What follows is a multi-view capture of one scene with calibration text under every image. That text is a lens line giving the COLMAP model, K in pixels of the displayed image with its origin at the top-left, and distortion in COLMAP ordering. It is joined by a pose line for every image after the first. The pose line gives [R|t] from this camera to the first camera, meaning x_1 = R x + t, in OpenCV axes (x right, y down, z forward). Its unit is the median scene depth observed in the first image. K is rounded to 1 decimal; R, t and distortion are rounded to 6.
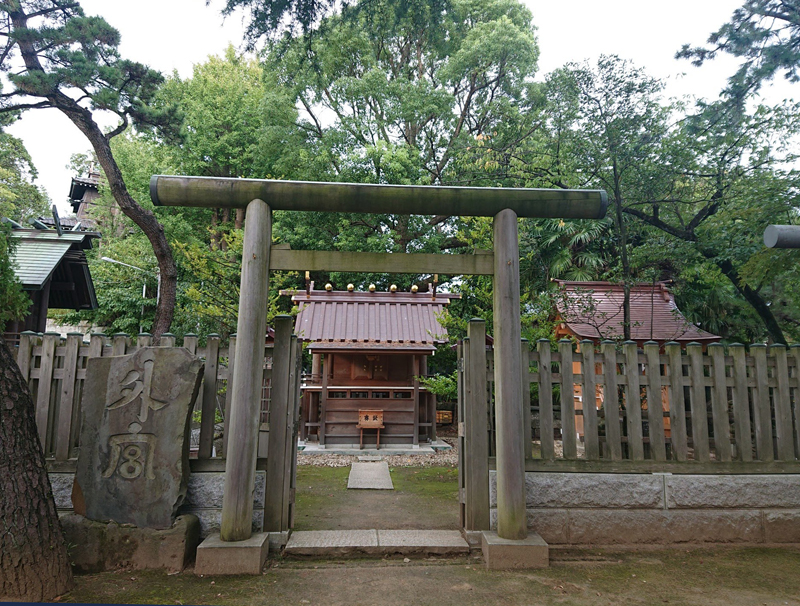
lens RADIAL K [[503.4, 0, 400.0], [0, 503.4, 303.0], [0, 0, 1]] dist [0.254890, -0.000073]
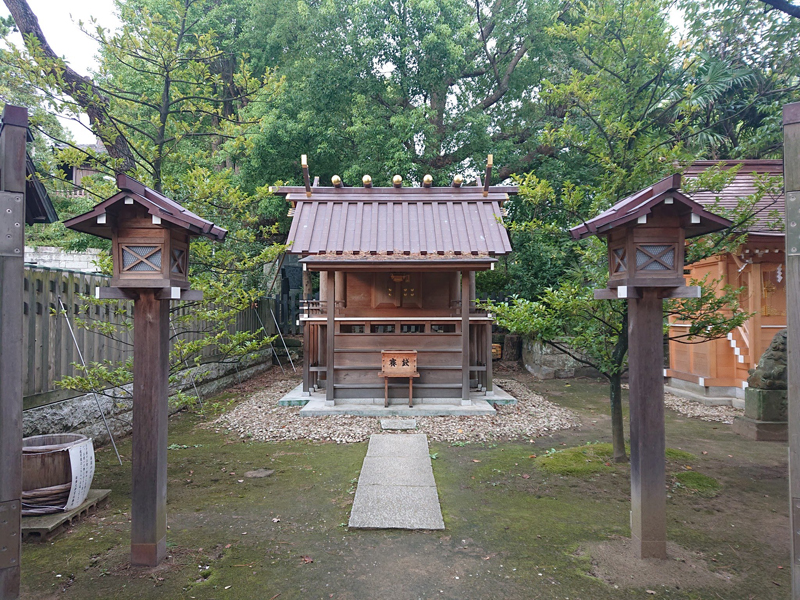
lens RADIAL K [[578.0, 0, 400.0], [0, 578.0, 300.0], [0, 0, 1]] dist [0.217758, -0.337731]
pose [[0.998116, -0.016346, -0.059130, -0.007607], [0.024155, 0.990706, 0.133858, 0.033205], [0.056392, -0.135034, 0.989235, 0.208870]]
